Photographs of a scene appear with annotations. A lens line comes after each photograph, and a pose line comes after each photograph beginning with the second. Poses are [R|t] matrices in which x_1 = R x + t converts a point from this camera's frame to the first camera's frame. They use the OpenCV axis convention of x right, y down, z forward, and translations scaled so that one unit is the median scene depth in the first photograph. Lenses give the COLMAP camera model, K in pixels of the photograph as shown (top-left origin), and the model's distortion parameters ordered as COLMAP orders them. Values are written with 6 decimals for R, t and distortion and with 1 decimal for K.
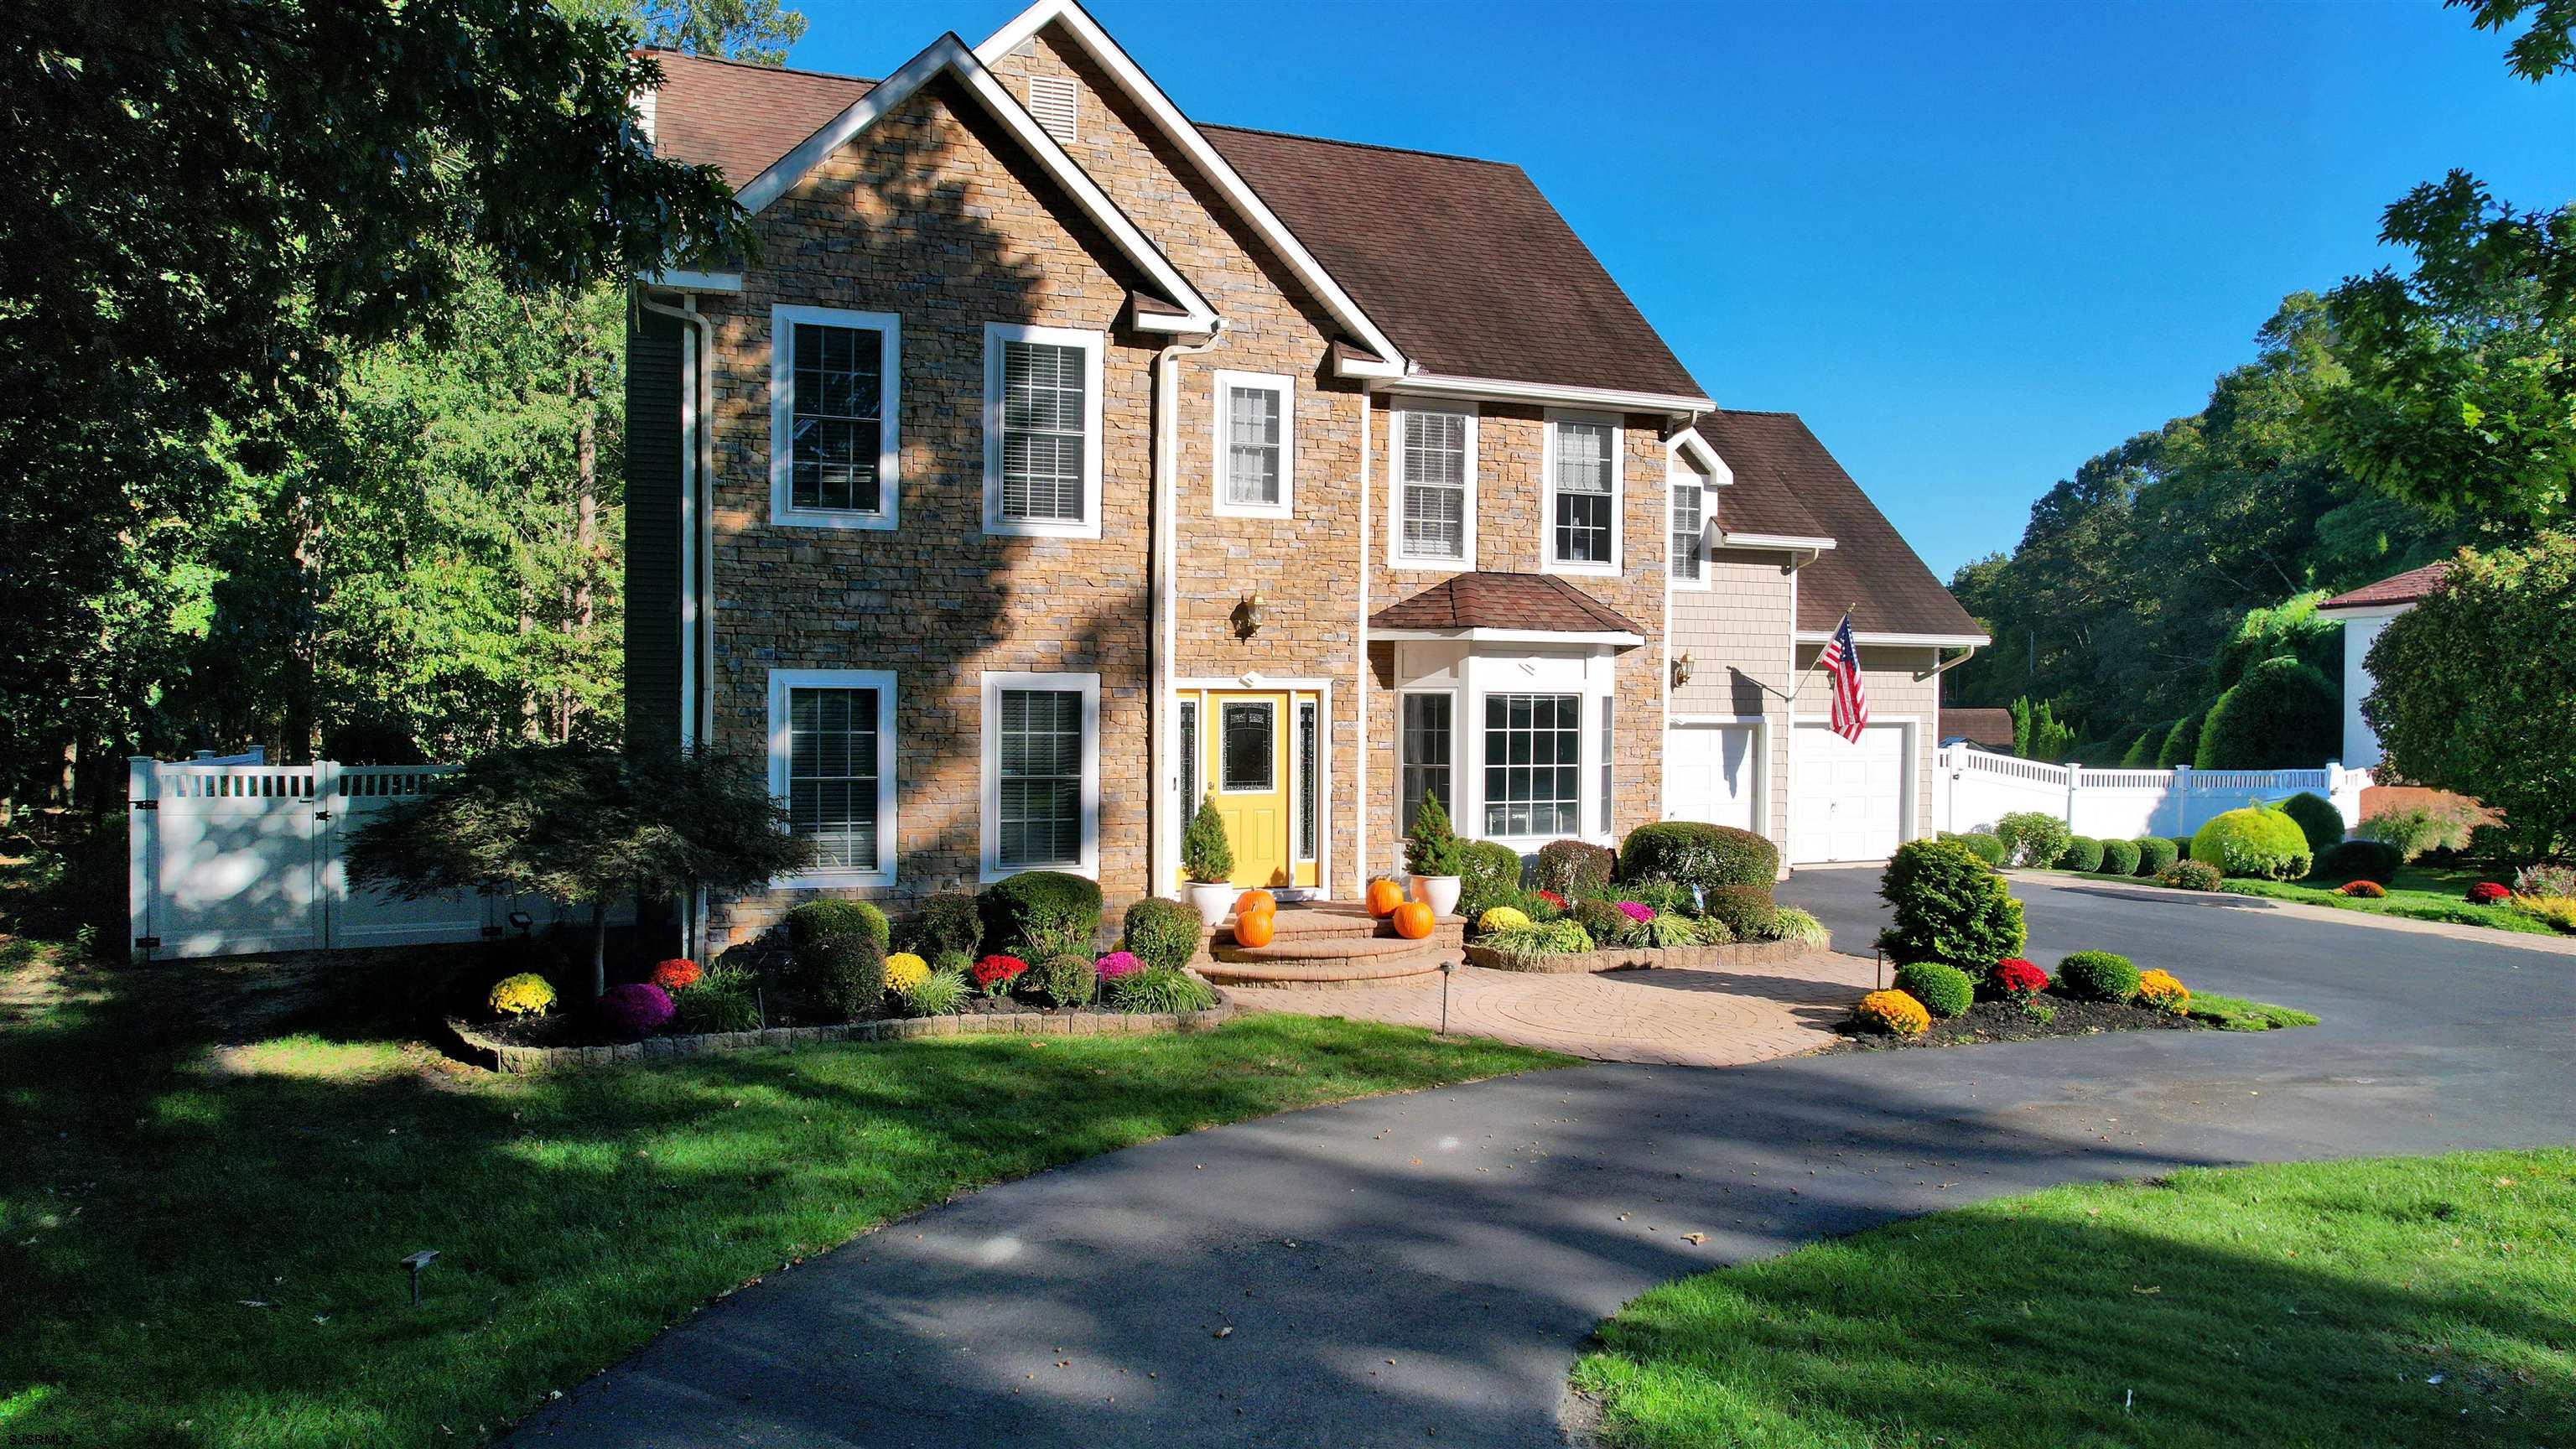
lens RADIAL K [[1648.7, 0, 1291.4], [0, 1648.7, 726.9], [0, 0, 1]] dist [-0.074482, 0.063340]
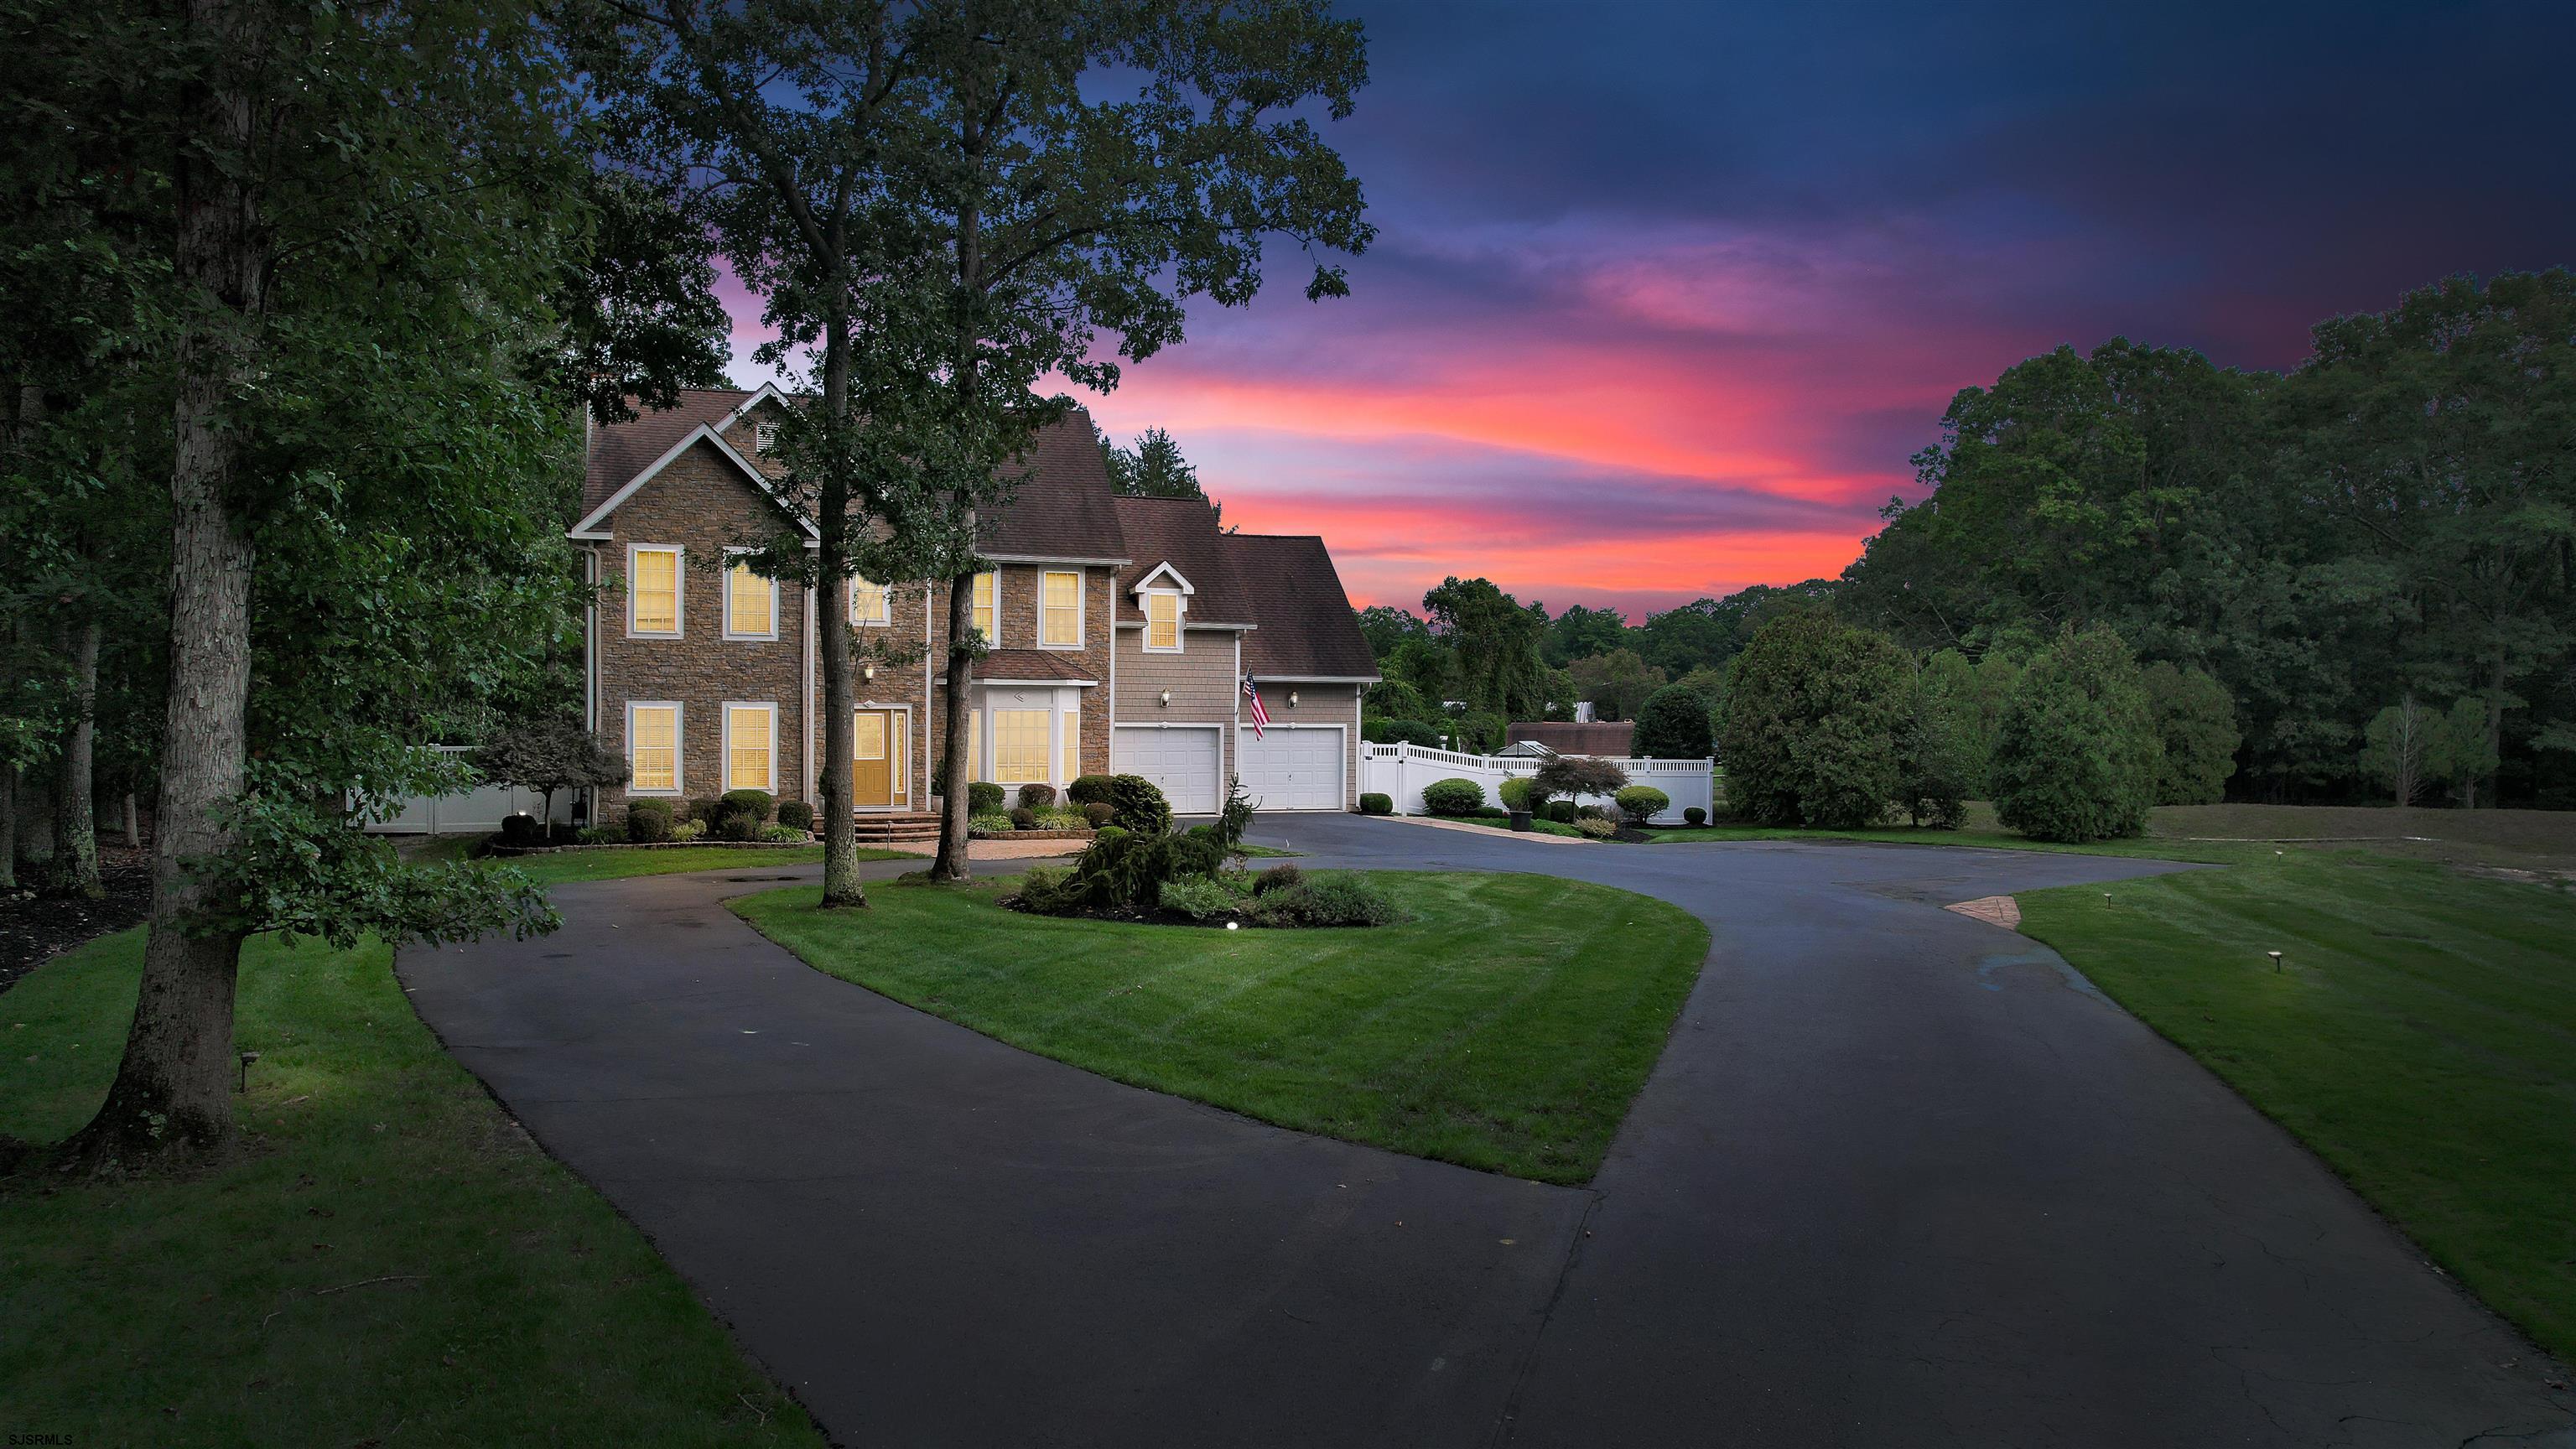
lens RADIAL K [[1648.7, 0, 1306.3], [0, 1648.7, 720.4], [0, 0, 1]] dist [-0.074482, 0.063340]
pose [[0.999749, -0.002618, -0.022269, 0.561142], [0.002242, 0.999854, -0.016923, 0.027259], [0.022310, 0.016869, 0.999609, -1.036184]]
